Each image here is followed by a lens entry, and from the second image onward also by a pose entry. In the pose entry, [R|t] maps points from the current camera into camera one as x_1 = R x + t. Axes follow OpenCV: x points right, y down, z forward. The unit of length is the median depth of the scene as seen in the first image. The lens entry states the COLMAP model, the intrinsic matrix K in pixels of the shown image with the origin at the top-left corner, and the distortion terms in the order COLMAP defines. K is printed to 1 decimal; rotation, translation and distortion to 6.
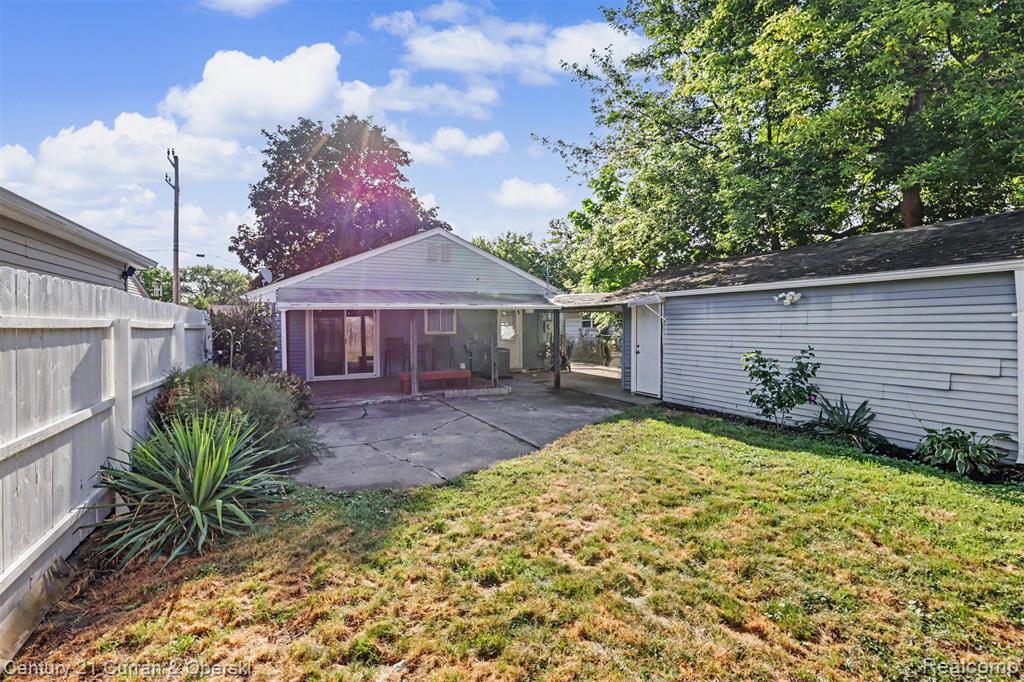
lens RADIAL K [[455.4, 0, 512.0], [0, 455.4, 341.0], [0, 0, 1]] dist [0.001656, 0.003638]
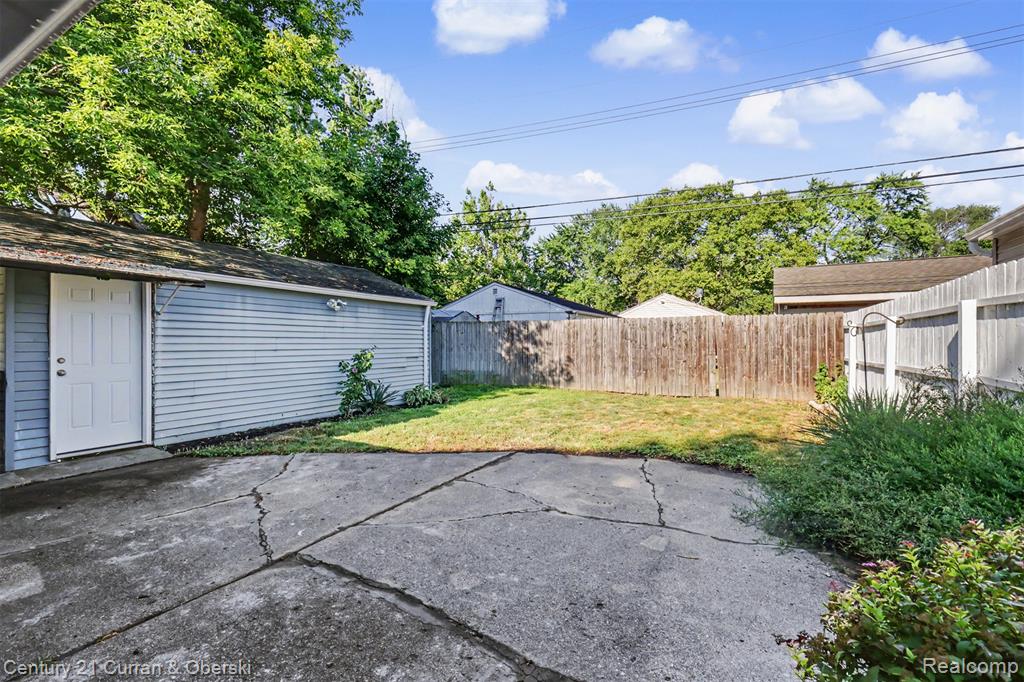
lens RADIAL K [[455.4, 0, 512.0], [0, 455.4, 341.0], [0, 0, 1]] dist [0.001656, 0.003638]
pose [[-0.587252, 0.004459, 0.809392, -0.600954], [0.025740, 0.999582, 0.013168, -0.005698], [-0.808994, 0.028567, -0.587122, 1.344147]]
